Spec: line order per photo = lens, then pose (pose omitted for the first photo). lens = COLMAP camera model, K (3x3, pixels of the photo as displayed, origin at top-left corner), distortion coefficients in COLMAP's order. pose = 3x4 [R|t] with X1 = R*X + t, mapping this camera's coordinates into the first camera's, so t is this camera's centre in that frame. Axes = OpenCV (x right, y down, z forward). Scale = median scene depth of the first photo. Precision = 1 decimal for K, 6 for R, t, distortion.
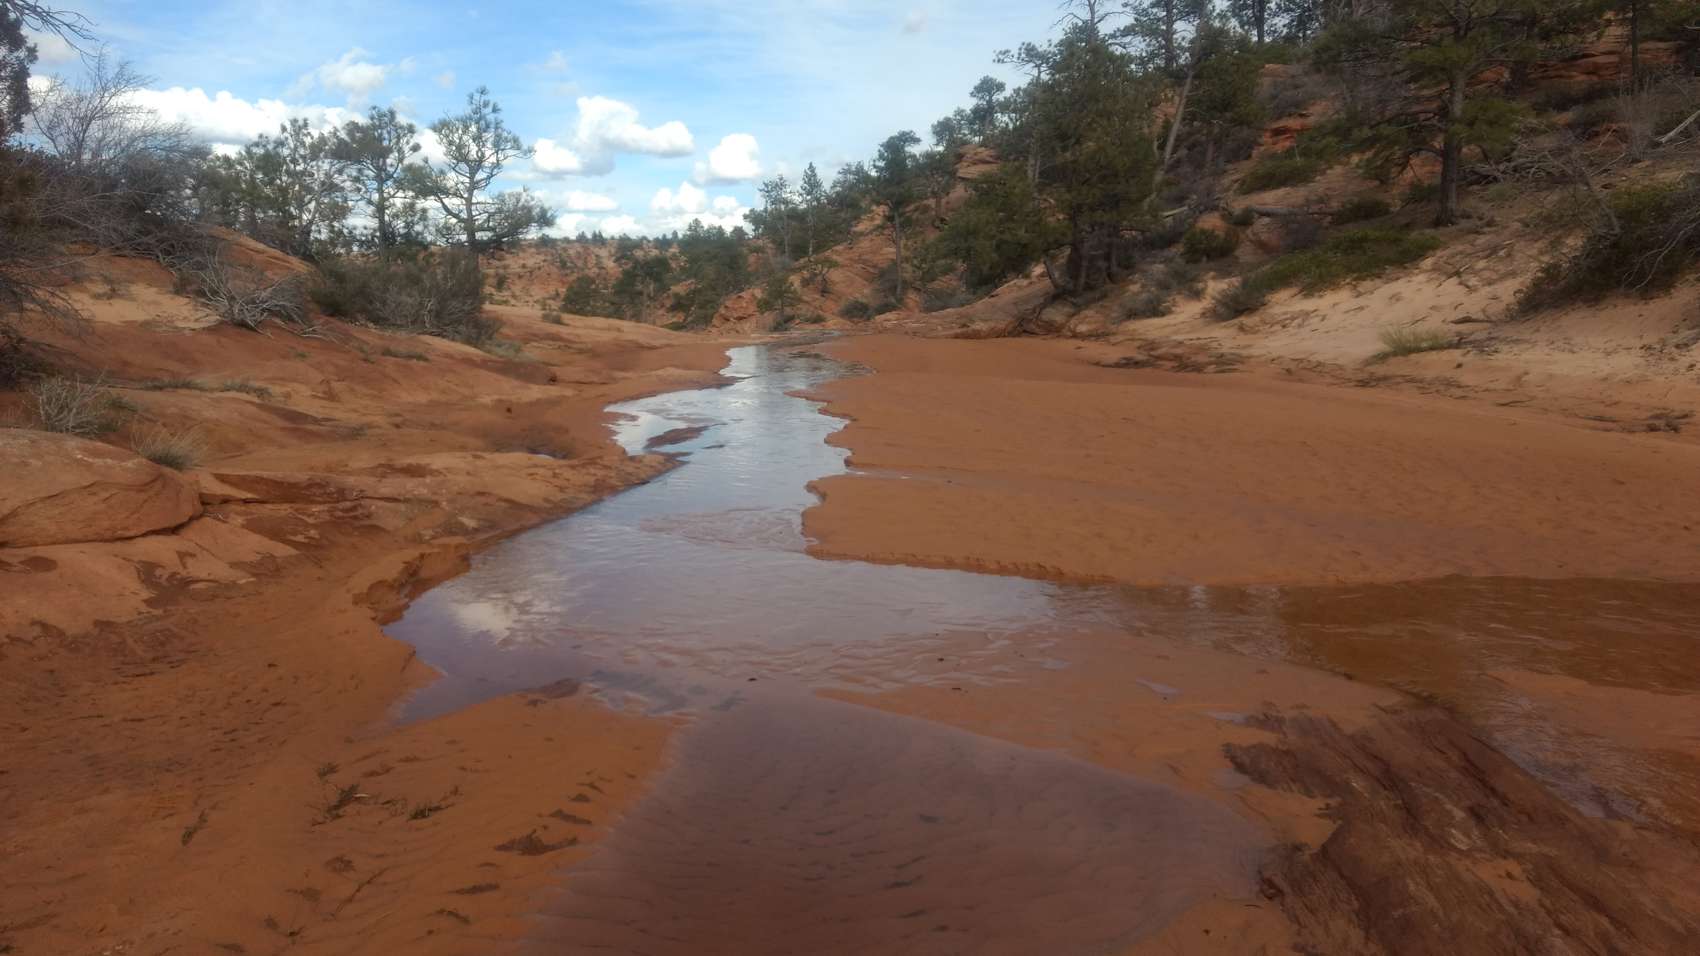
lens RADIAL K [[1327.7, 0, 849.0], [0, 1327.7, 498.9], [0, 0, 1]] dist [0.001346, -0.003235]
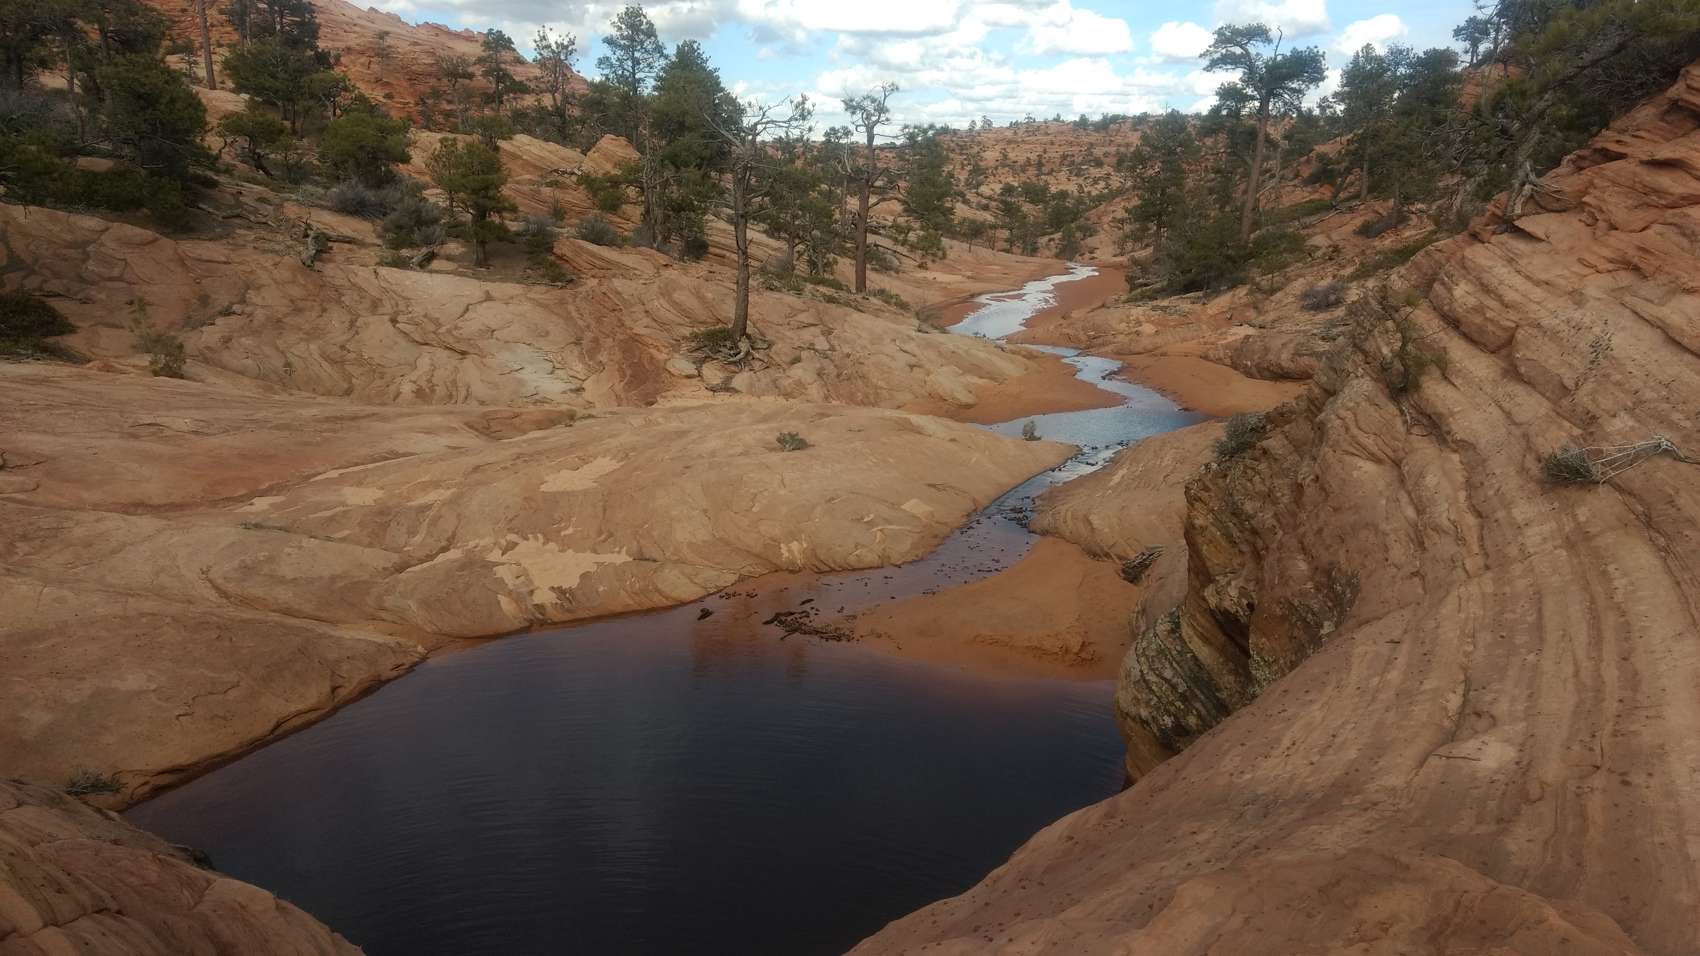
lens RADIAL K [[1324.3, 0, 850.0], [0, 1324.3, 478.0], [0, 0, 1]] dist [0.029739, -0.004365]
pose [[0.897259, 0.121299, -0.424514, -0.224661], [-0.091843, 0.991765, 0.089261, -0.198146], [0.431845, -0.041102, 0.901011, 1.656750]]
